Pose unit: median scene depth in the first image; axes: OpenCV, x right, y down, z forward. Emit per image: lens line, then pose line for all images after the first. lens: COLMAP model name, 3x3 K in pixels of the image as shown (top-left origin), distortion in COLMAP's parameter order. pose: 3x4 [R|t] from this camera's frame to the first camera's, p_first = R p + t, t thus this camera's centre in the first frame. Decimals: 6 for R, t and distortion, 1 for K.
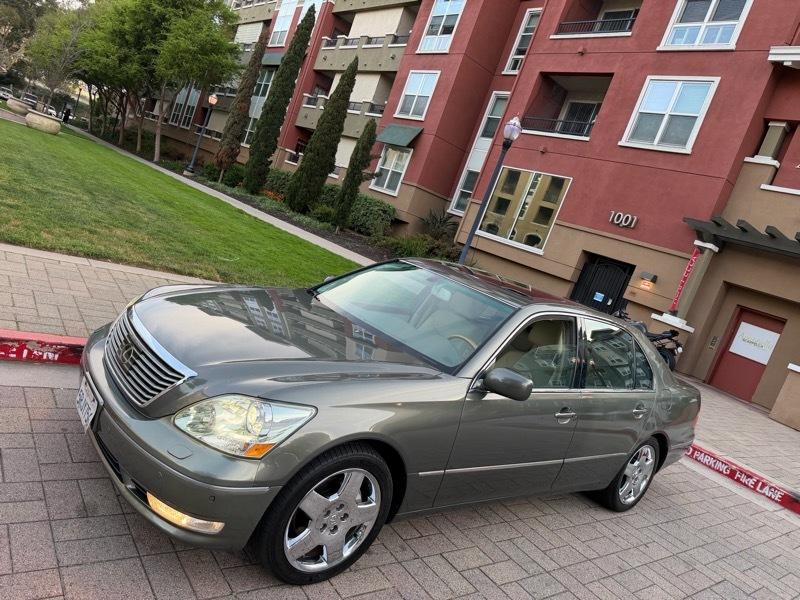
lens RADIAL K [[556.4, 0, 394.2], [0, 556.4, 293.6], [0, 0, 1]] dist [0.051103, -0.077116]
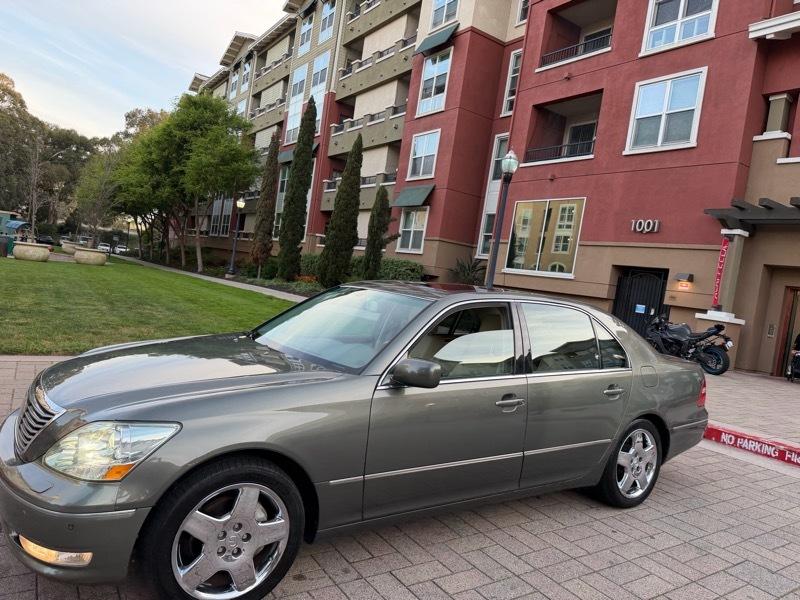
lens RADIAL K [[555.3, 0, 403.6], [0, 555.3, 301.2], [0, 0, 1]] dist [0.062935, -0.097415]
pose [[0.976422, -0.200281, -0.080544, 0.050611], [0.190590, 0.975027, -0.114007, 0.025745], [0.101366, 0.095968, 0.990210, 0.007077]]
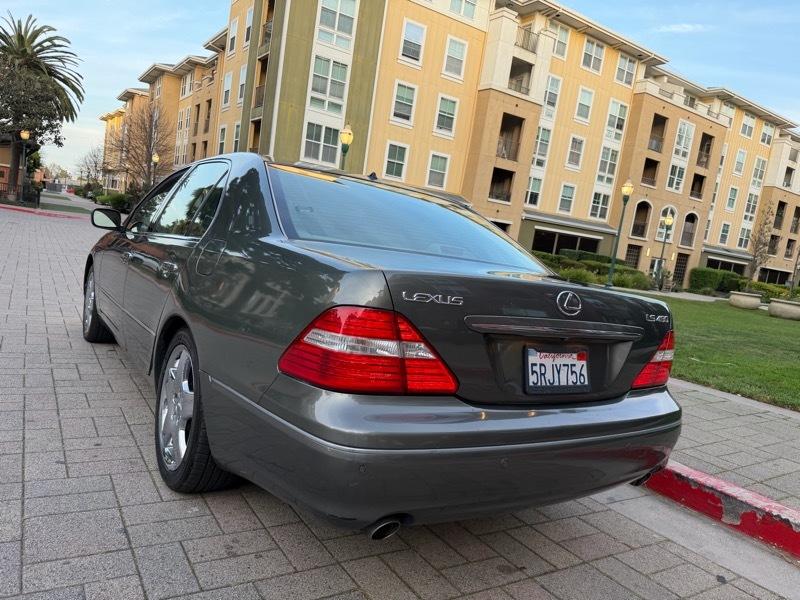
lens RADIAL K [[564.7, 0, 404.4], [0, 564.7, 300.0], [0, 0, 1]] dist [0.027731, -0.043396]
pose [[-0.029325, -0.234087, -0.971773, 0.258025], [-0.286013, 0.933508, -0.216239, 0.076776], [0.957777, 0.271599, -0.094327, 0.330313]]
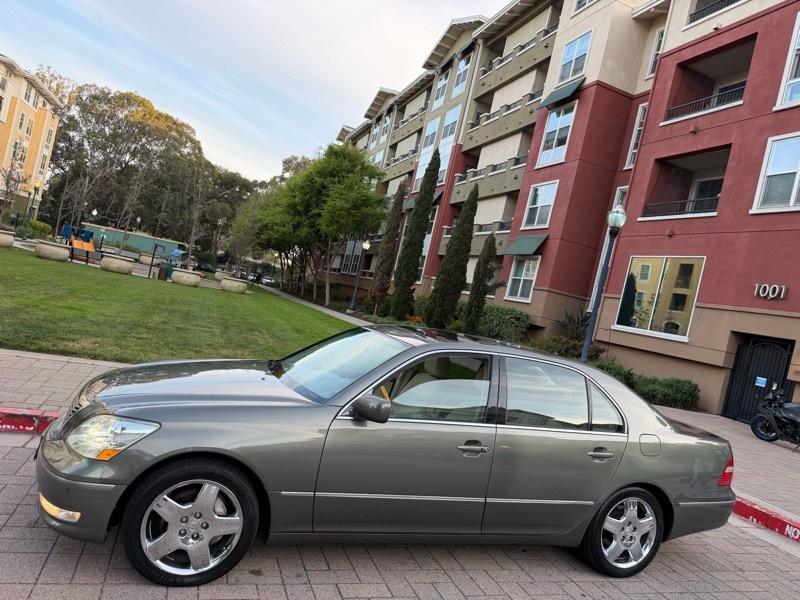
lens RADIAL K [[551.3, 0, 398.1], [0, 551.3, 308.6], [0, 0, 1]] dist [0.061797, -0.078311]
pose [[0.946126, -0.132332, -0.295522, 0.106532], [0.071659, 0.975617, -0.207453, 0.035111], [0.315769, 0.175100, 0.932540, -0.004641]]
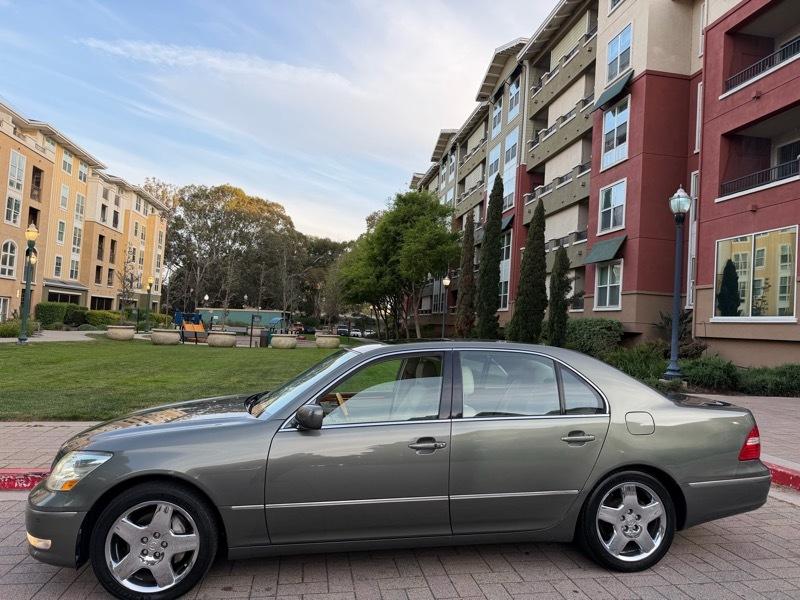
lens RADIAL K [[552.0, 0, 396.9], [0, 552.0, 304.2], [0, 0, 1]] dist [0.073211, -0.100345]
pose [[0.839098, -0.310414, -0.446720, 0.165010], [0.180430, 0.933533, -0.309776, 0.058303], [0.513186, 0.179331, 0.839333, 0.018873]]
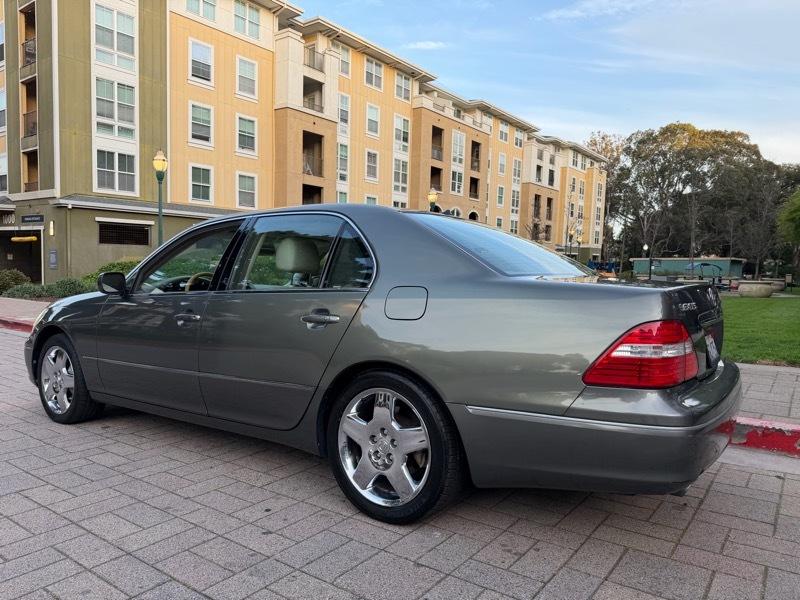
lens RADIAL K [[556.4, 0, 400.7], [0, 556.4, 305.9], [0, 0, 1]] dist [0.084132, -0.133507]
pose [[0.263095, -0.263484, -0.928093, 0.265717], [-0.052410, 0.956660, -0.286452, 0.093590], [0.963345, 0.124005, 0.237883, 0.234782]]
